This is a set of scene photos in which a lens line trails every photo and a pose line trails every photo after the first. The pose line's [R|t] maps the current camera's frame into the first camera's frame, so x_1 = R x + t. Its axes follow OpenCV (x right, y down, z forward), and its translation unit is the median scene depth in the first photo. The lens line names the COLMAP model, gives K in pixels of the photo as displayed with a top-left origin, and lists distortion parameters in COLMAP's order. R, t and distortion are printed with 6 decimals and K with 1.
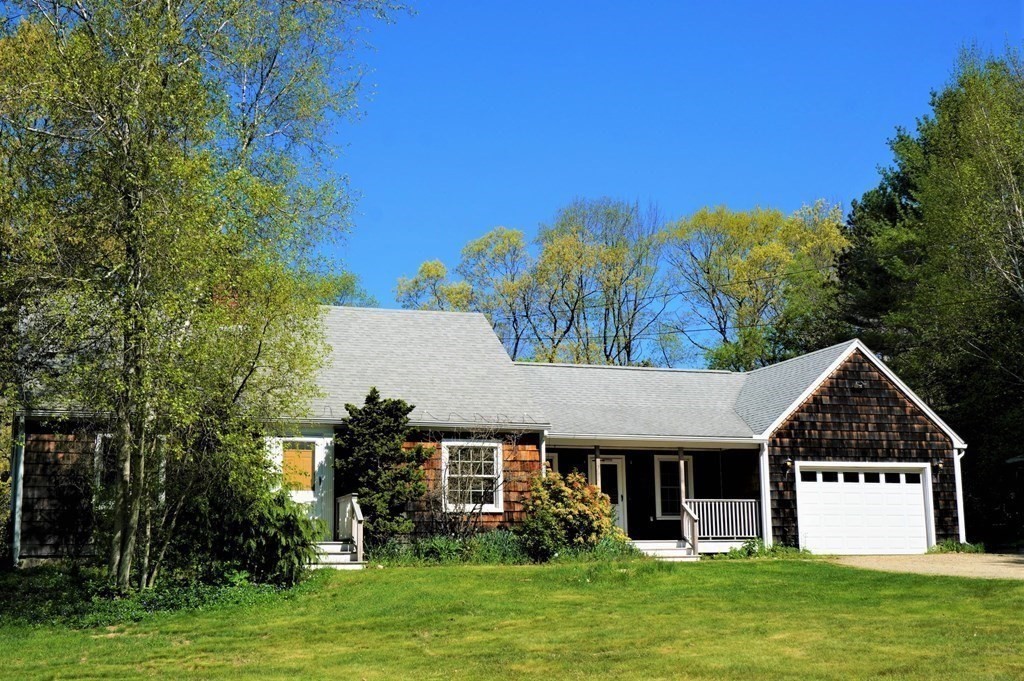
lens RADIAL K [[1349.7, 0, 512.0], [0, 1349.7, 340.5], [0, 0, 1]] dist [-0.035744, -0.004440]
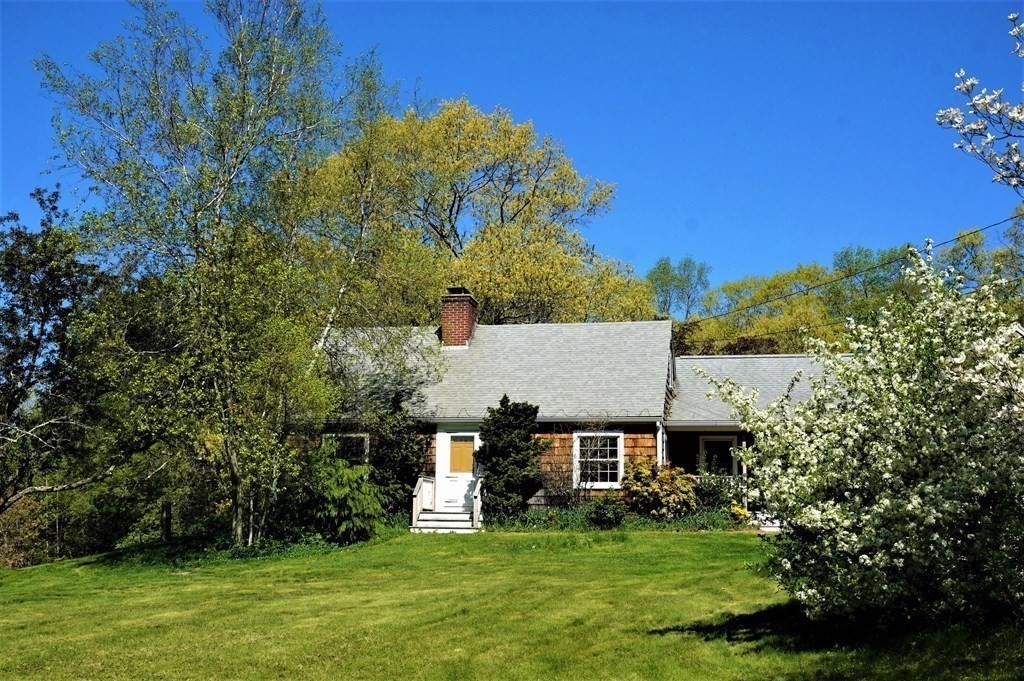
lens RADIAL K [[1291.9, 0, 534.6], [0, 1291.9, 340.5], [0, 0, 1]] dist [-0.007485, -0.004475]
pose [[0.862780, -0.051910, -0.502908, 0.457189], [0.066931, 0.997687, 0.011845, -0.024493], [0.501130, -0.043879, 0.864259, -0.053218]]
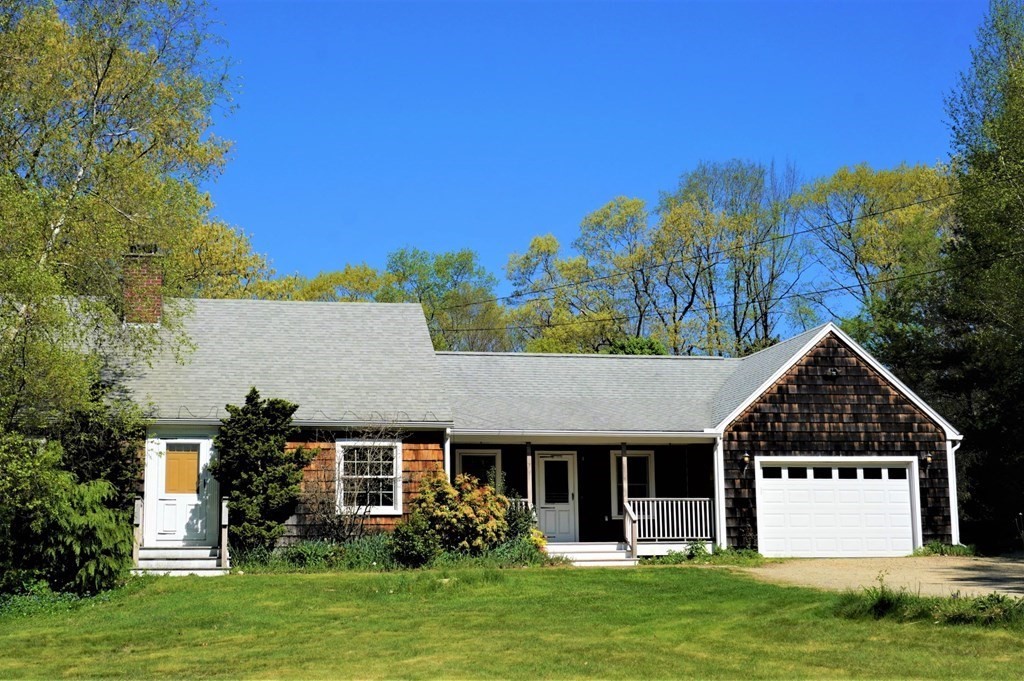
lens RADIAL K [[1445.6, 0, 512.0], [0, 1445.6, 340.5], [0, 0, 1]] dist [-0.035323, 0.003028]
pose [[0.989794, -0.019009, -0.141234, 0.188810], [0.021646, 0.999619, 0.017152, -0.010341], [0.140854, -0.020034, 0.989828, -0.000422]]
